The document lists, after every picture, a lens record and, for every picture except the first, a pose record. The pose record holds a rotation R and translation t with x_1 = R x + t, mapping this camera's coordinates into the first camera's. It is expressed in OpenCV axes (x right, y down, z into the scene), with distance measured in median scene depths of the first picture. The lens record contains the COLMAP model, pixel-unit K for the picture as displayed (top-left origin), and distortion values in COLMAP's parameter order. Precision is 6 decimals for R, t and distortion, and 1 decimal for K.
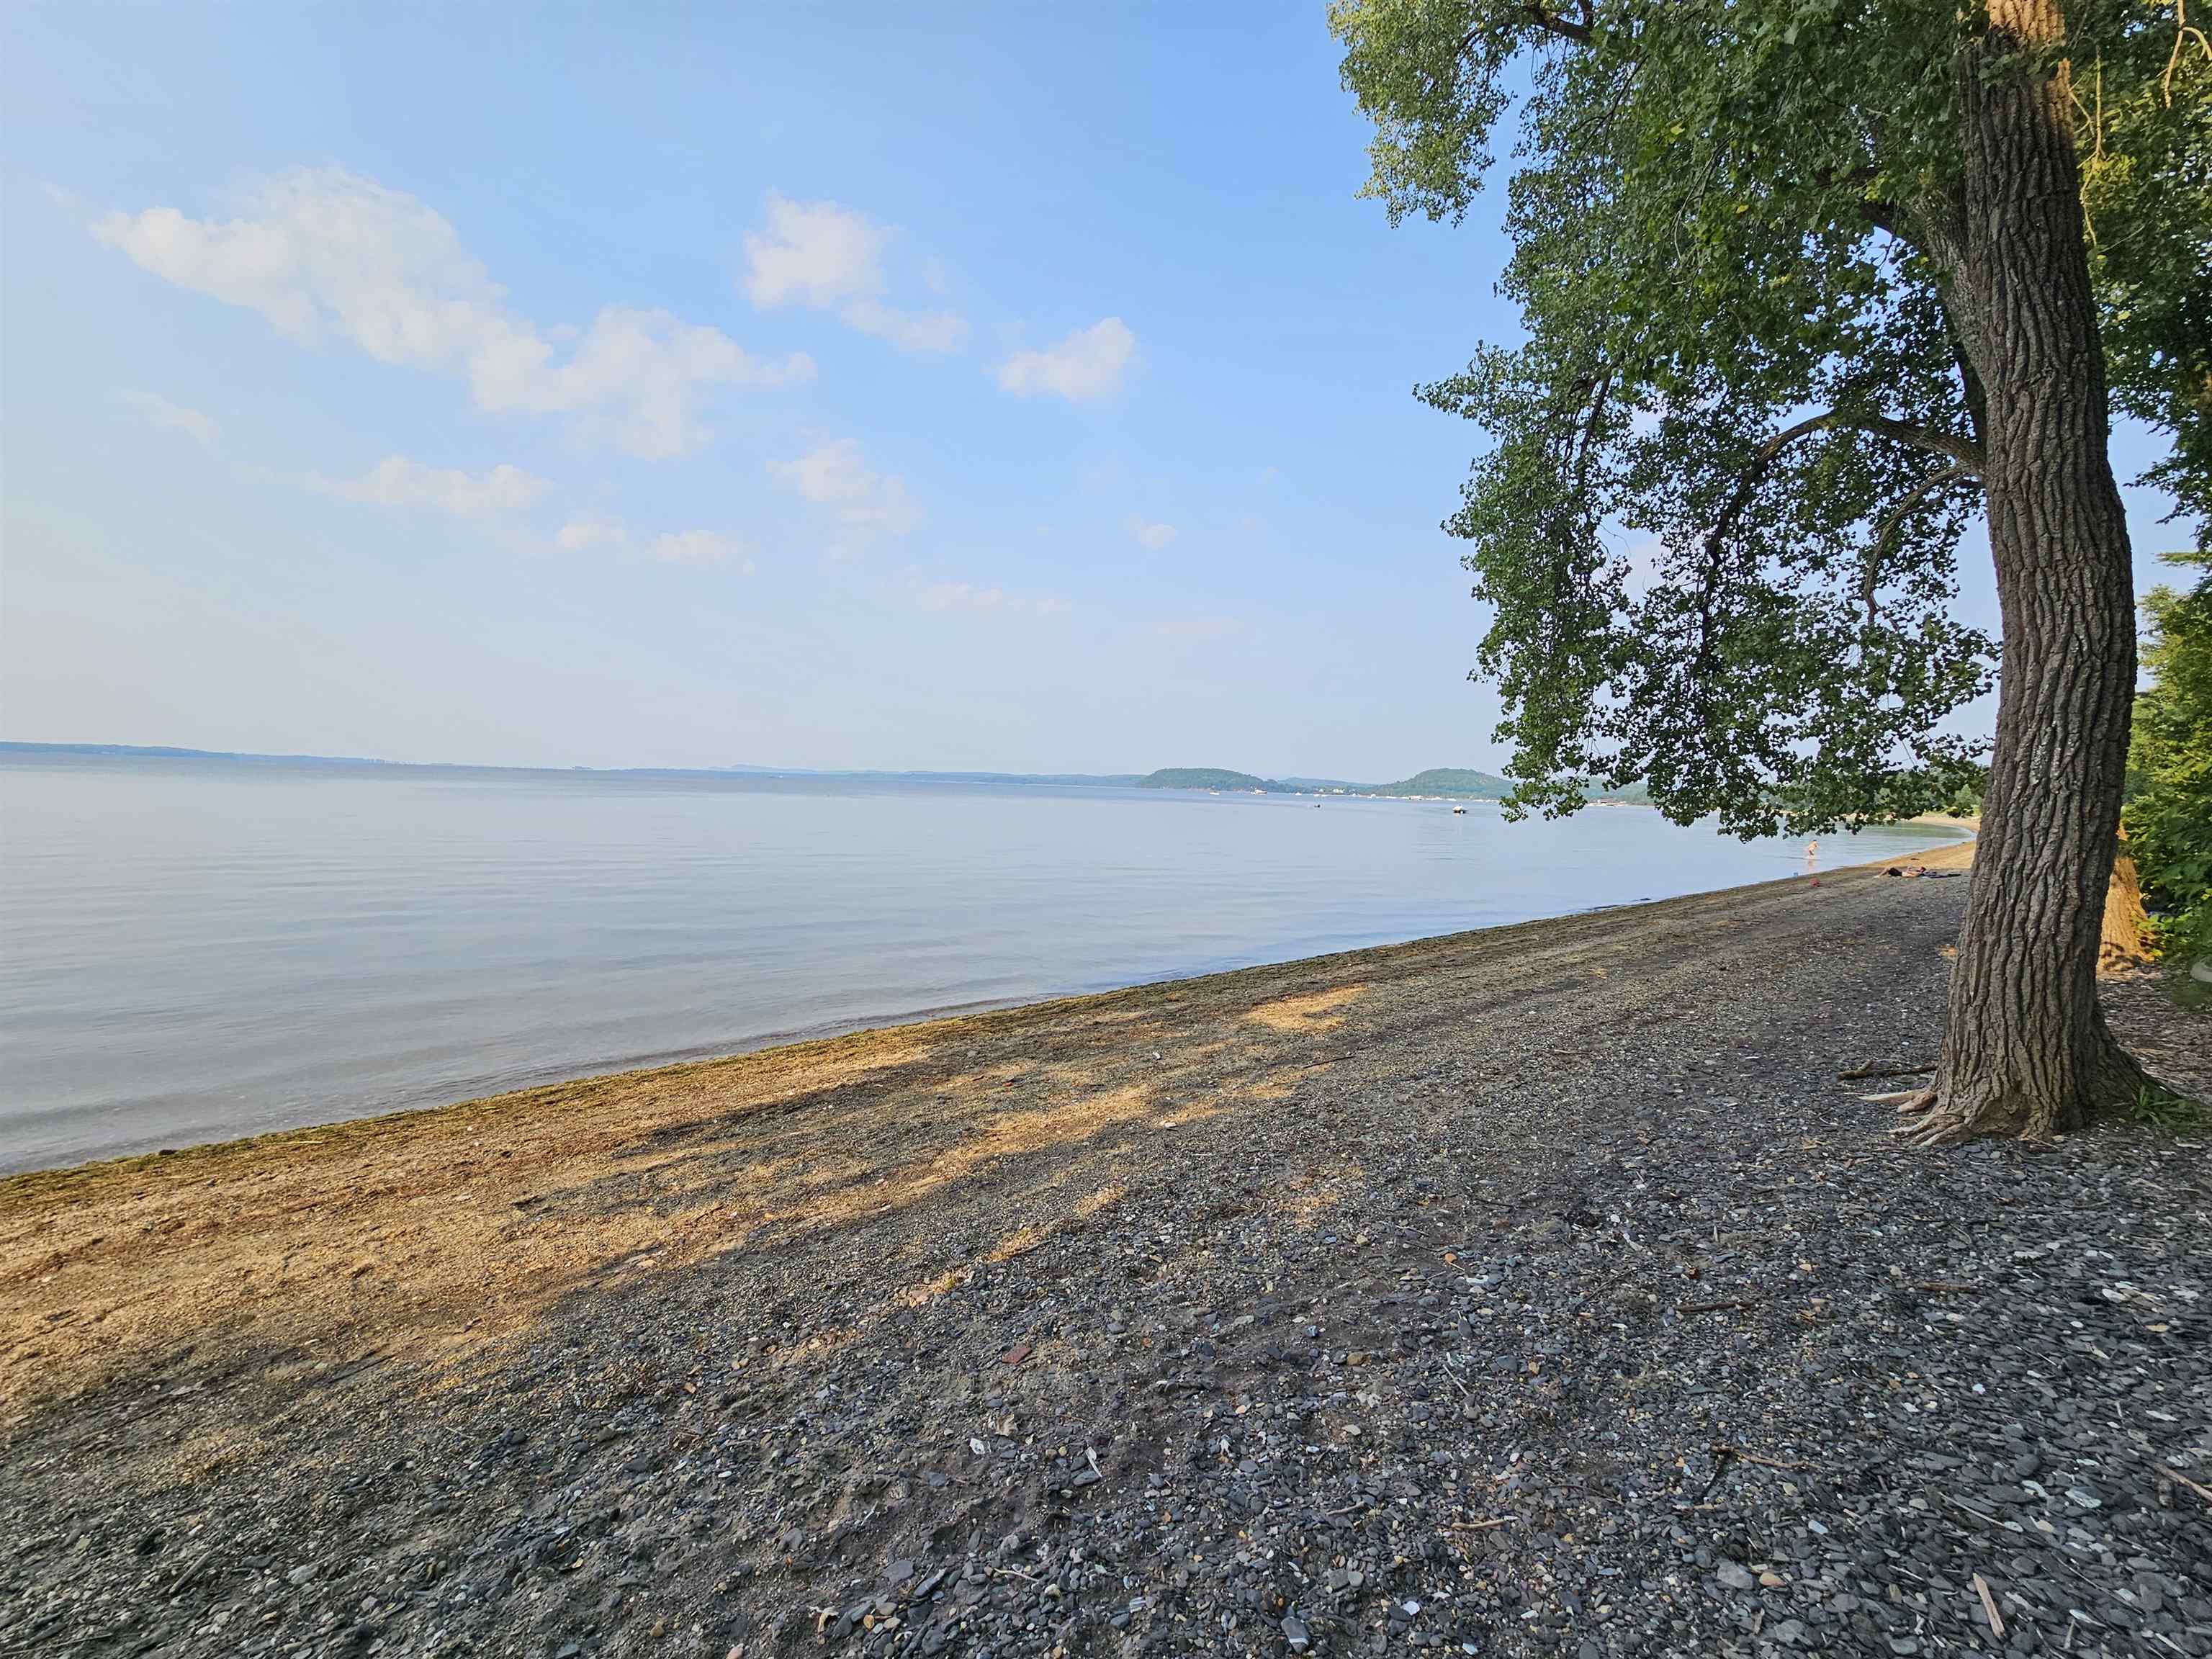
lens RADIAL K [[888.9, 0, 1107.7], [0, 888.9, 828.1], [0, 0, 1]] dist [-0.002136, -0.000087]
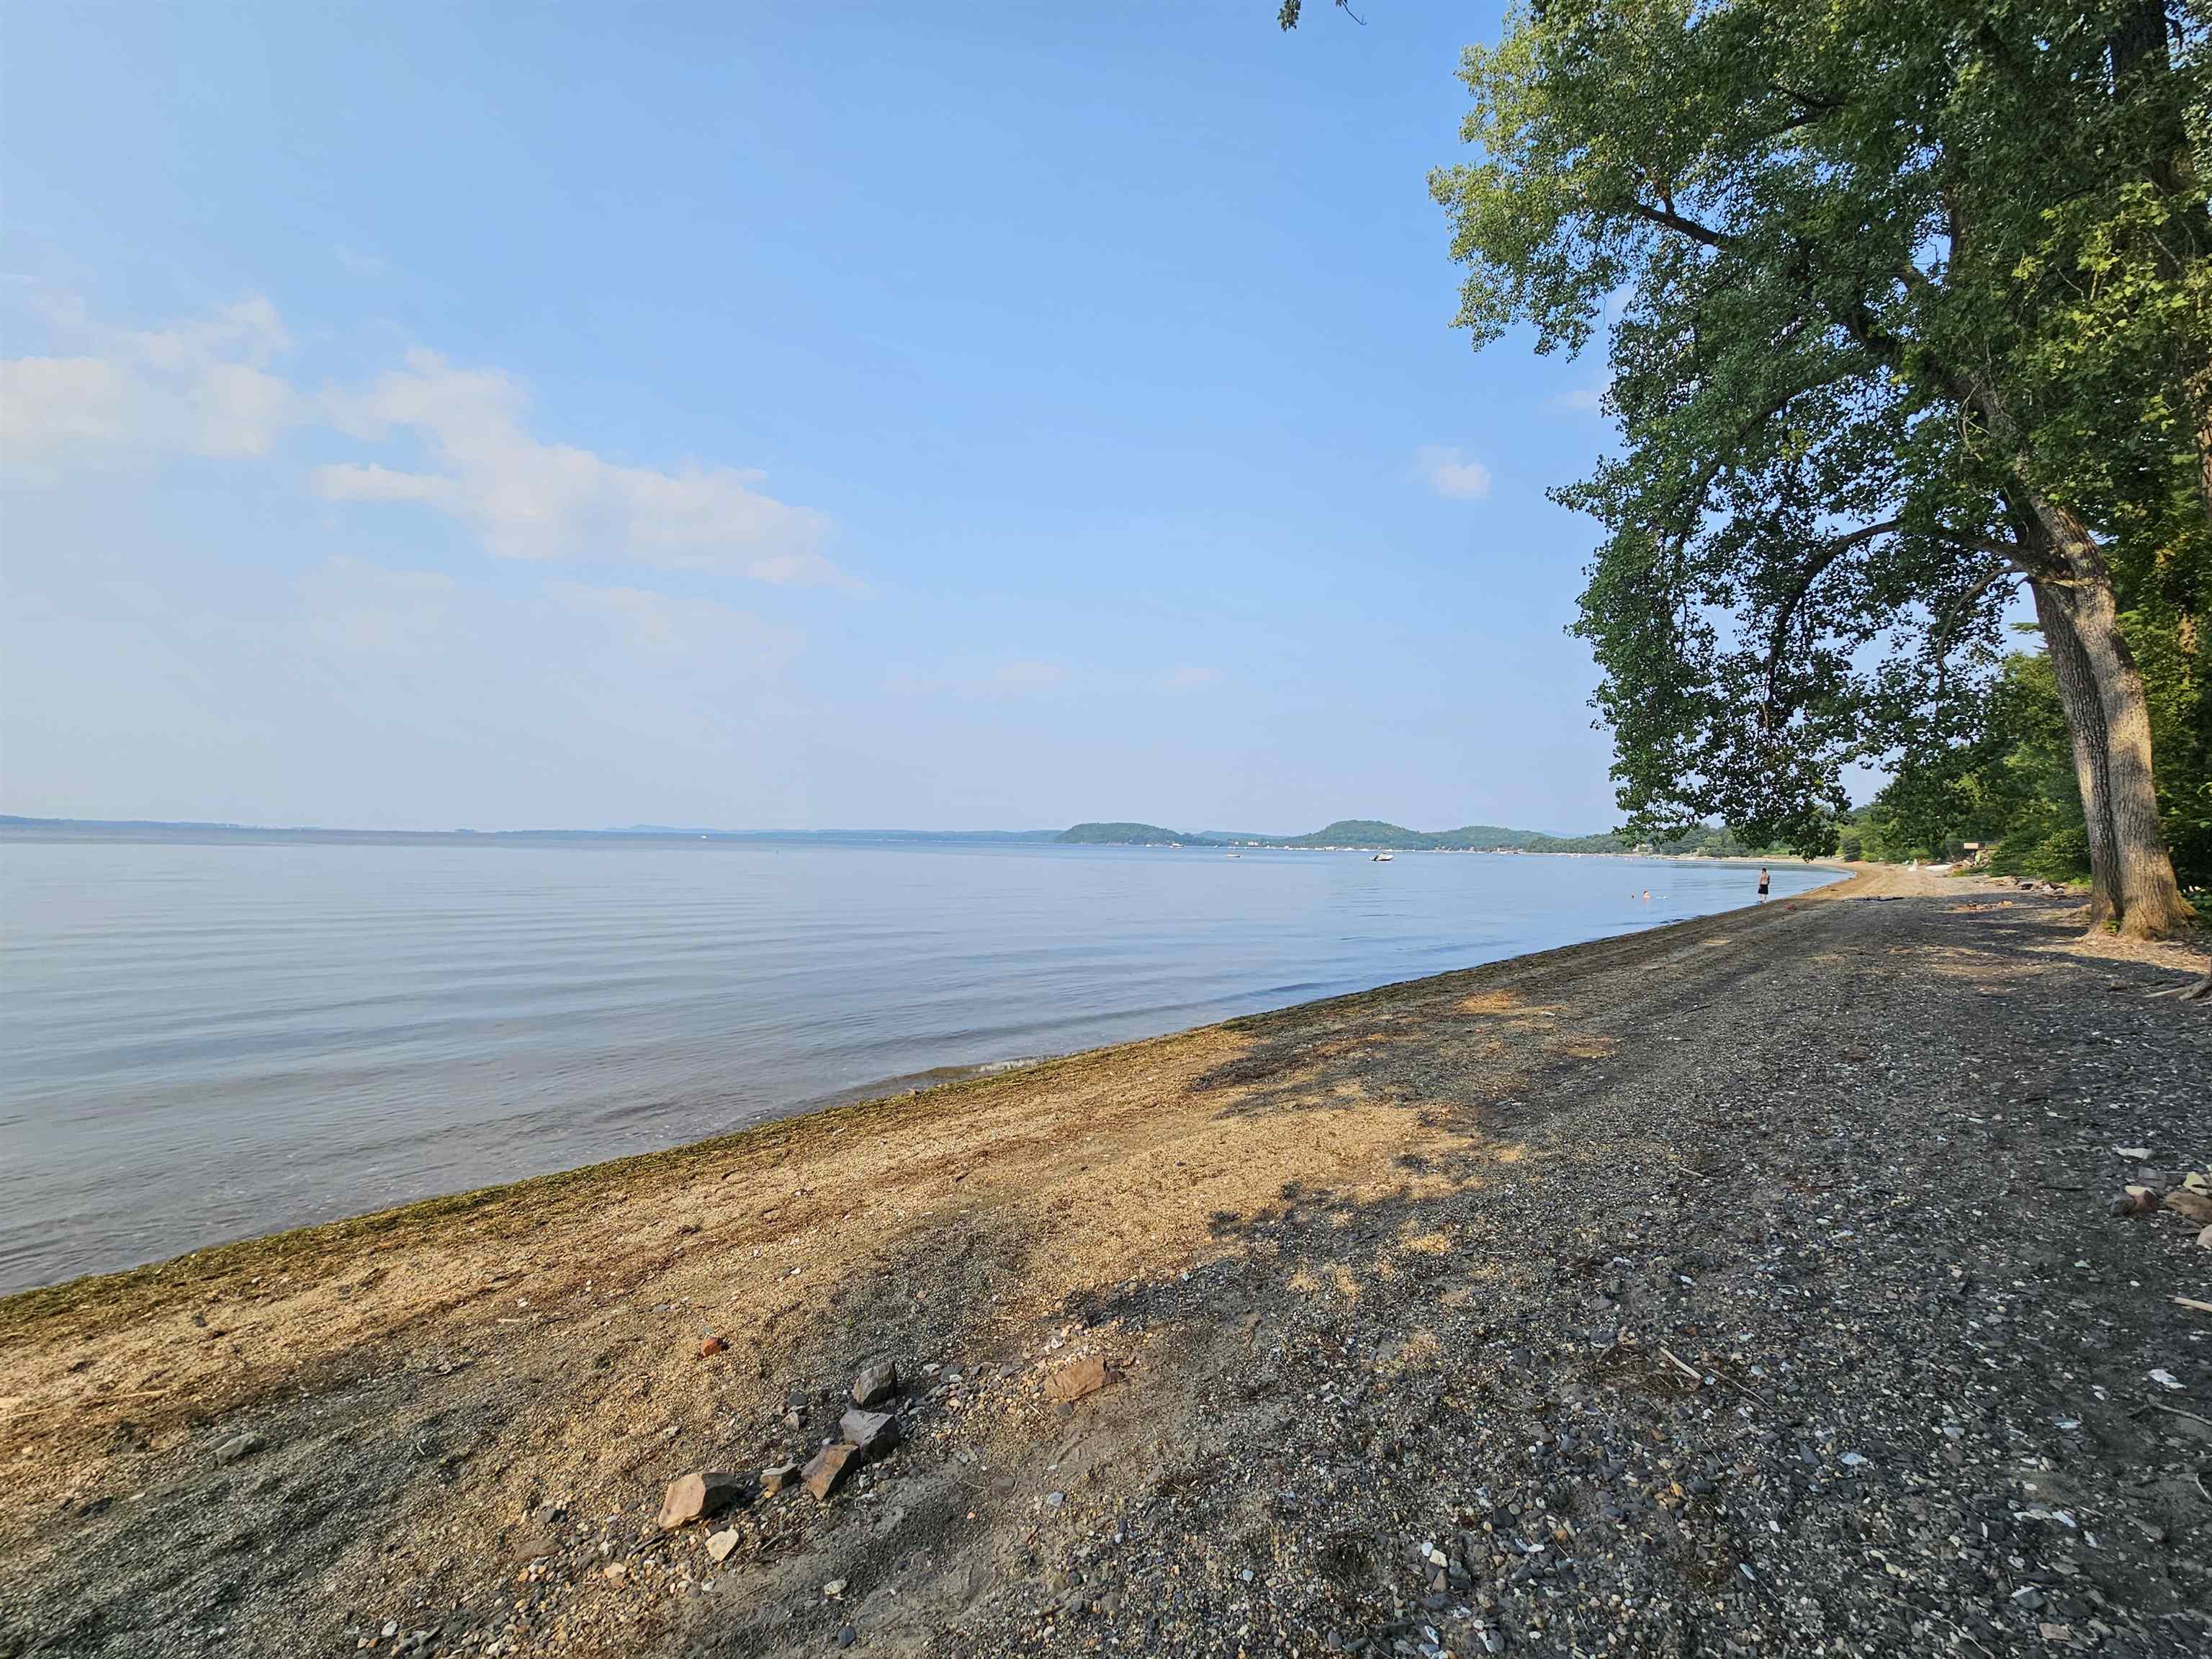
lens RADIAL K [[888.9, 0, 1105.5], [0, 888.9, 830.0], [0, 0, 1]] dist [-0.002136, -0.000087]
pose [[0.995906, -0.012550, 0.089523, -0.360454], [0.017892, 0.998090, -0.059128, 0.028861], [-0.088610, 0.060488, 0.994228, -0.122223]]
